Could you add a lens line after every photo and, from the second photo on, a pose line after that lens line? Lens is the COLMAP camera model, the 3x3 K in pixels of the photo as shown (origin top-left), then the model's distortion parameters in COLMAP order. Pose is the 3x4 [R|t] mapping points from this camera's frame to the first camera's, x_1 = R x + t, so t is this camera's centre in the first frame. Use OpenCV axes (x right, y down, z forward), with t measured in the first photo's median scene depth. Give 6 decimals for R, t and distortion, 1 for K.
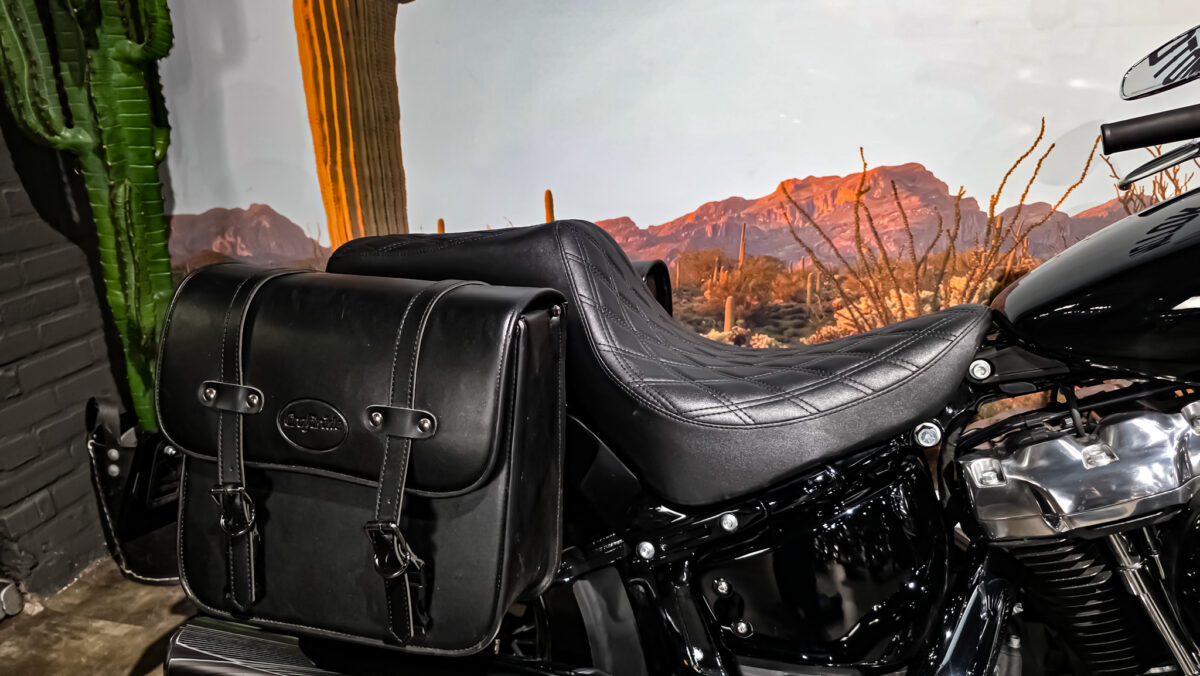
lens RADIAL K [[812.3, 0, 604.5], [0, 812.3, 348.1], [0, 0, 1]] dist [0.045429, -0.046944]
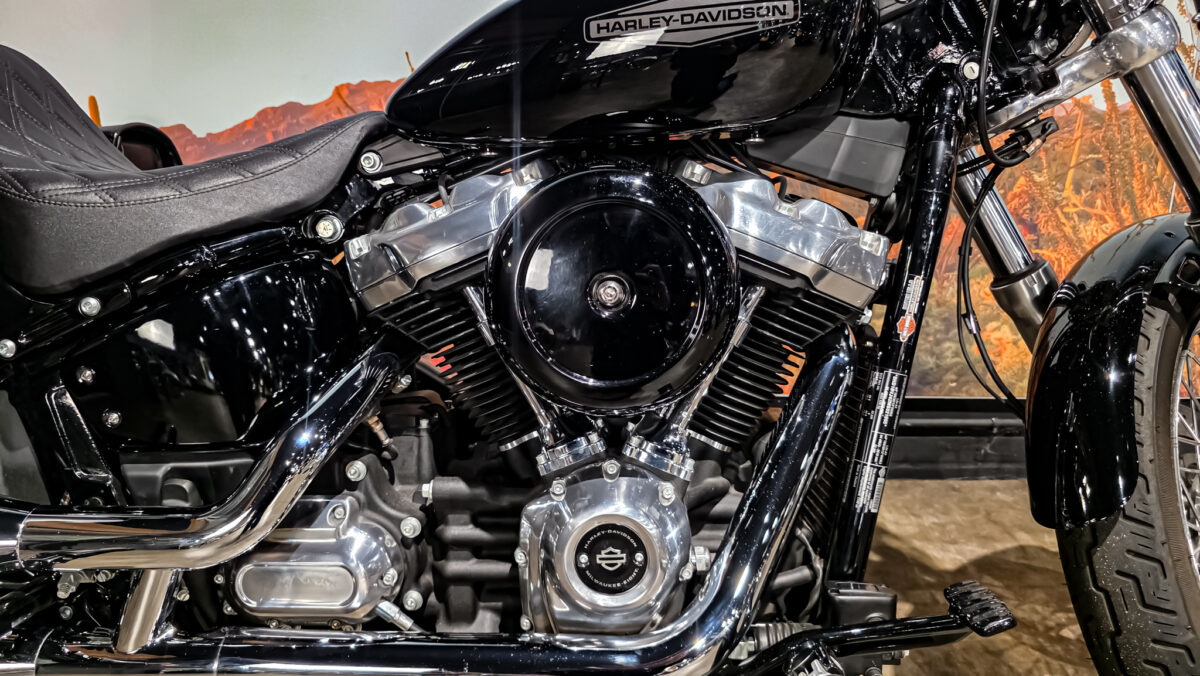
lens RADIAL K [[812.3, 0, 591.4], [0, 812.3, 338.5], [0, 0, 1]] dist [0.045429, -0.046944]
pose [[0.967614, -0.037644, 0.249610, 0.250145], [0.053508, 0.996935, -0.057074, 0.175803], [-0.246696, 0.068581, 0.966663, -0.034353]]
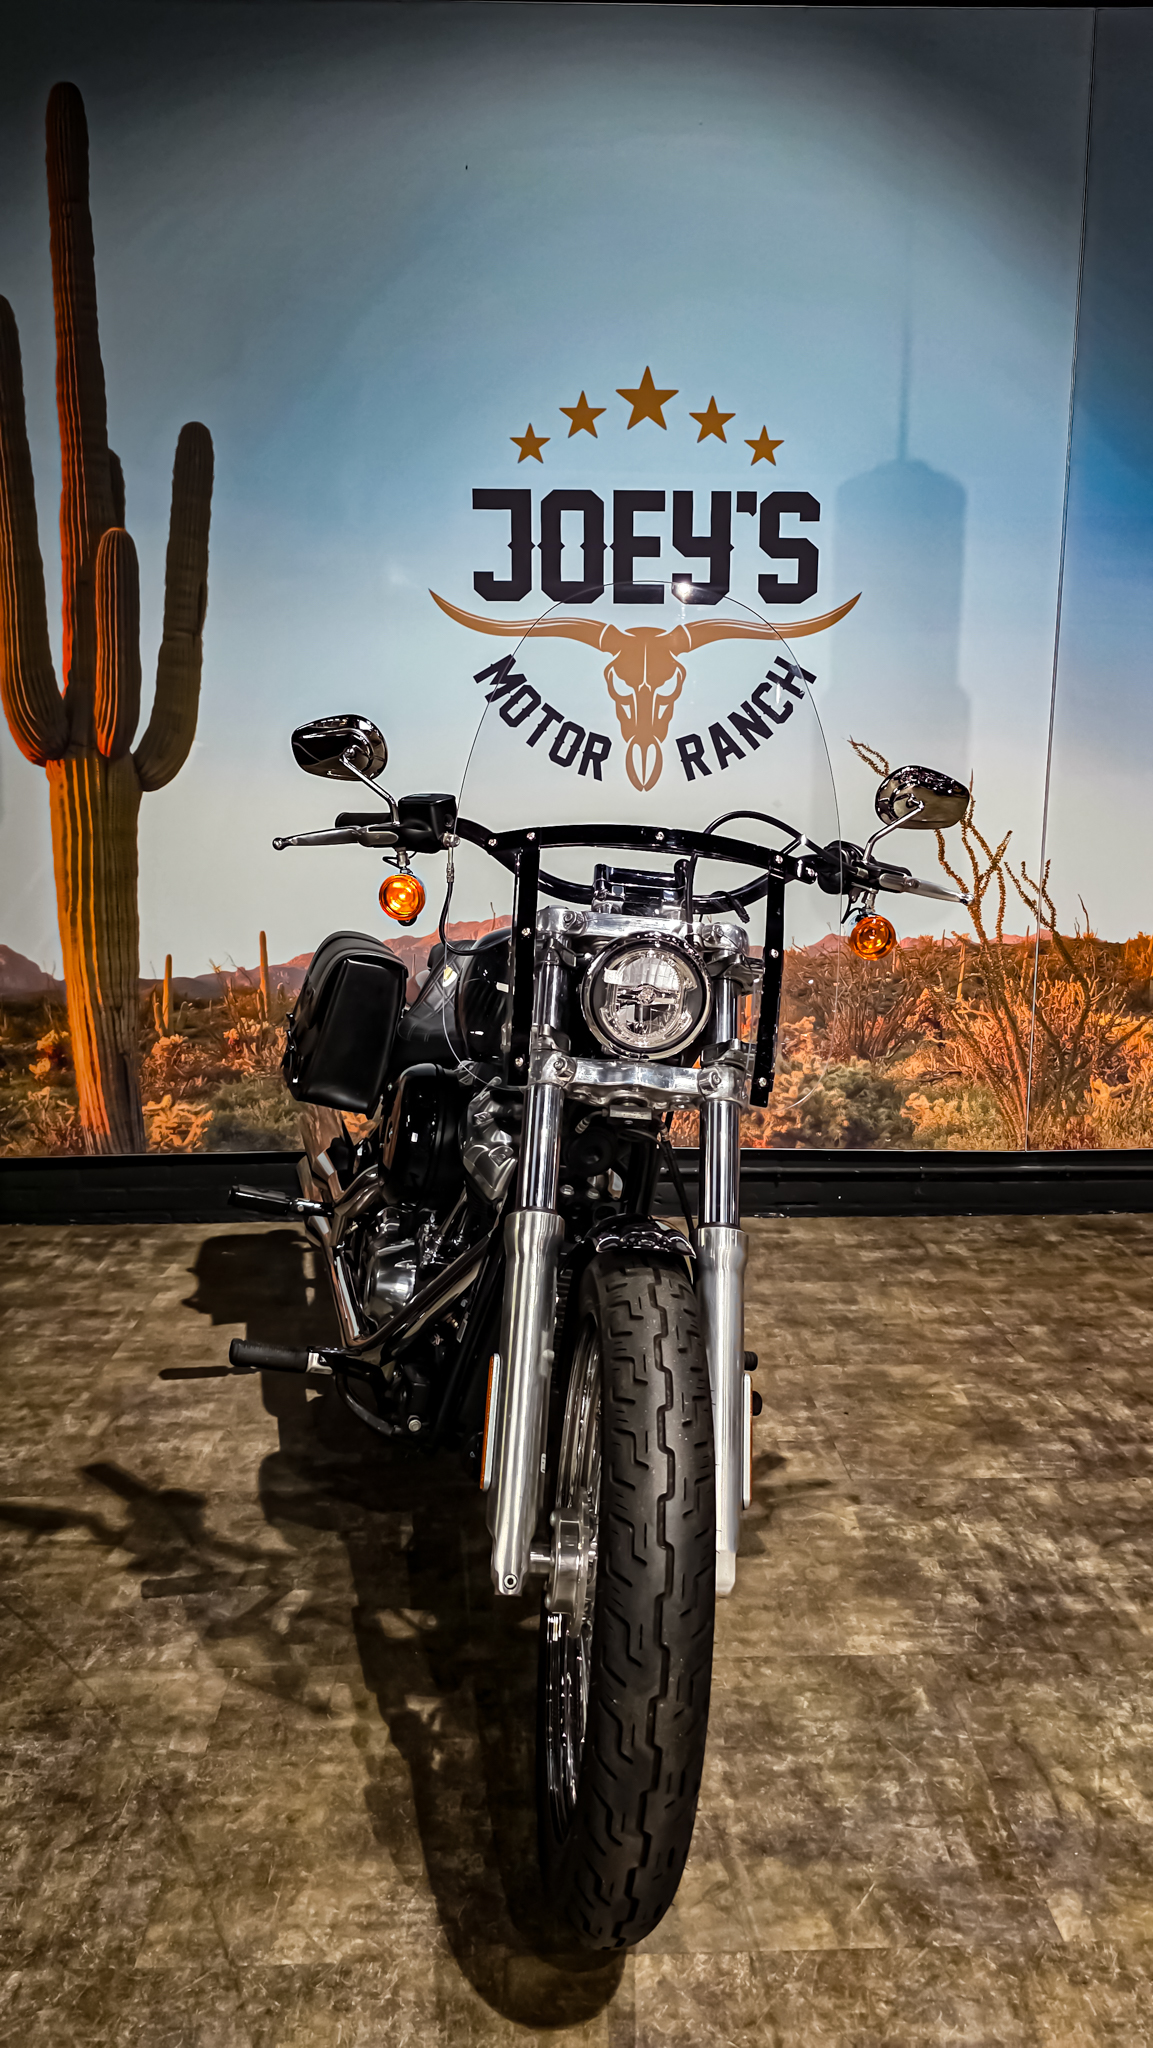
lens RADIAL K [[1386.2, 0, 575.7], [0, 1386.2, 1042.6], [0, 0, 1]] dist [0.045429, -0.046944]
pose [[0.957524, -0.014862, 0.287971, -0.246388], [0.059206, 0.987526, -0.145899, 0.353905], [-0.282210, 0.156752, 0.946460, -1.284259]]
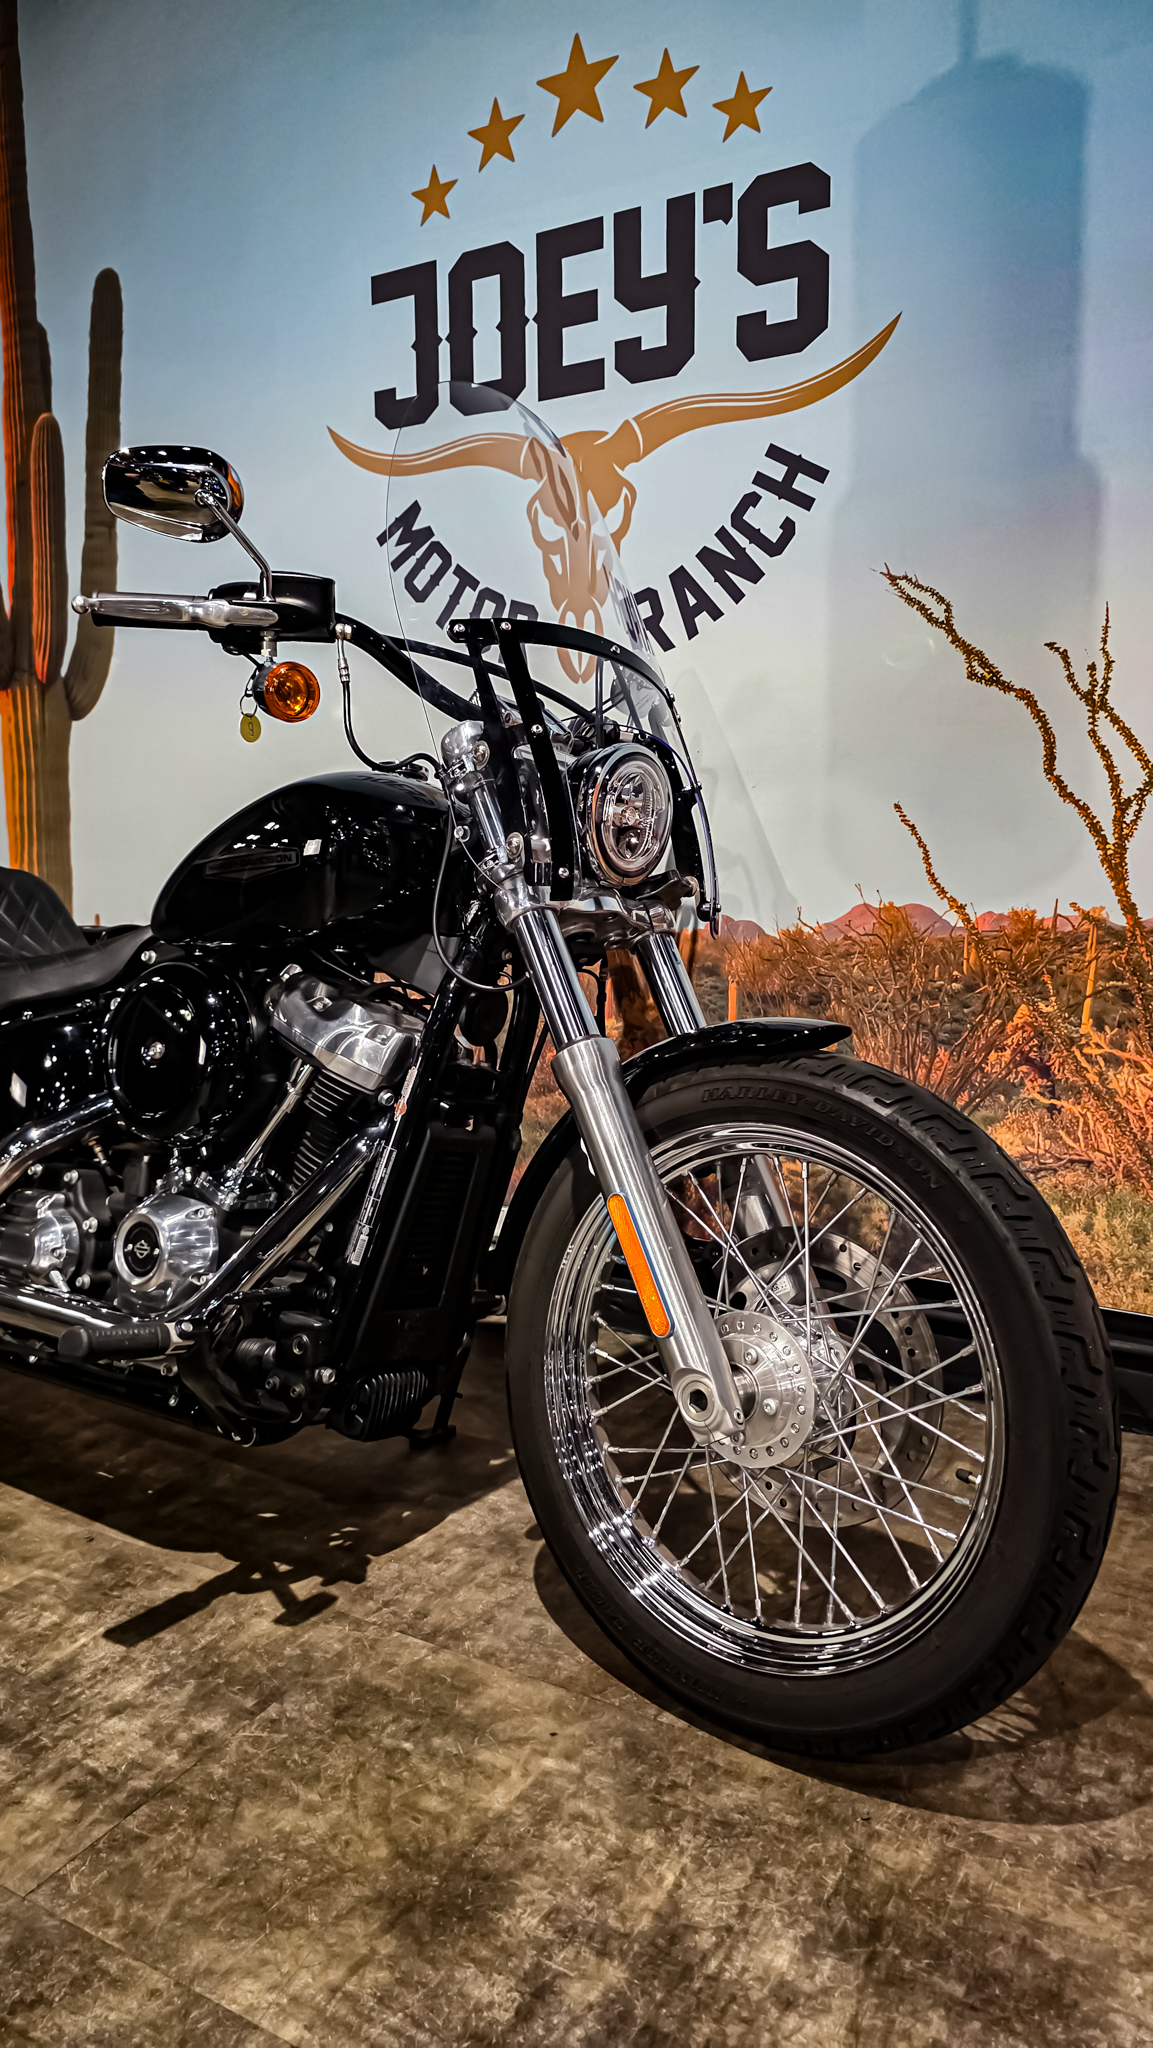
lens RADIAL K [[1386.2, 0, 564.3], [0, 1386.2, 1033.7], [0, 0, 1]] dist [0.045429, -0.046944]
pose [[0.964666, 0.067660, -0.254641, 0.937620], [-0.116119, 0.976719, -0.180376, 0.269431], [0.236508, 0.203572, 0.950064, -0.578901]]
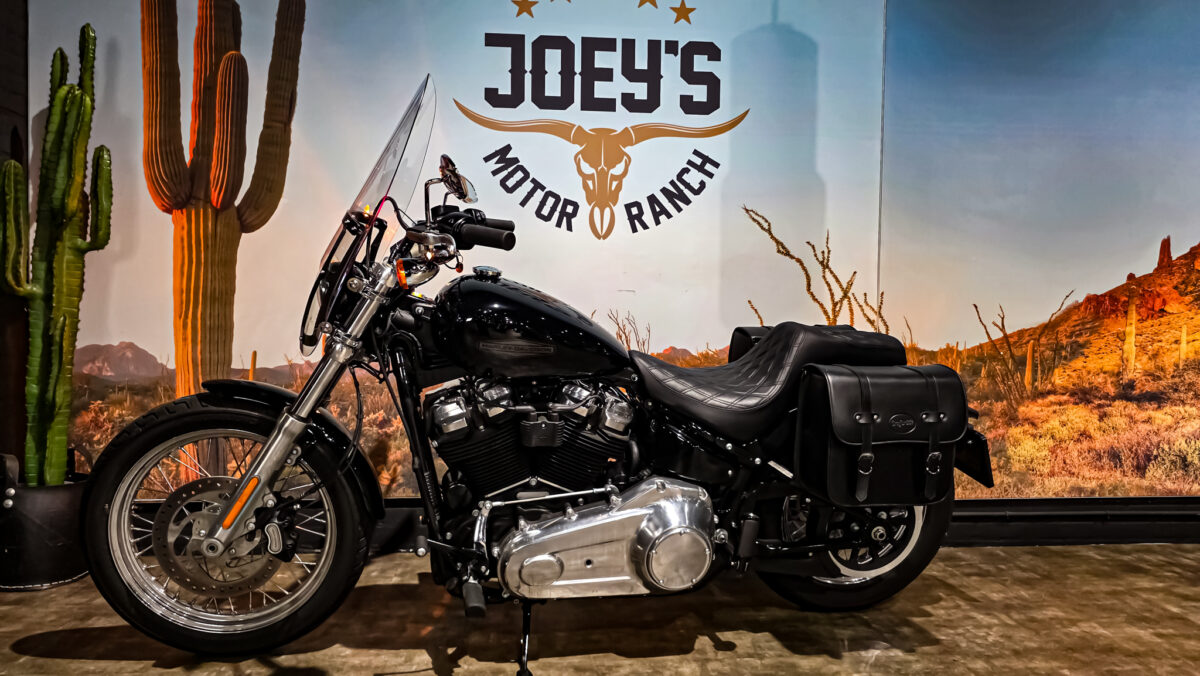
lens RADIAL K [[812.3, 0, 595.5], [0, 812.3, 343.8], [0, 0, 1]] dist [0.045429, -0.046944]
pose [[0.944234, 0.040695, 0.326750, -0.099367], [0.061474, 0.953100, -0.296348, 0.417227], [-0.323485, 0.299909, 0.897448, -0.845138]]
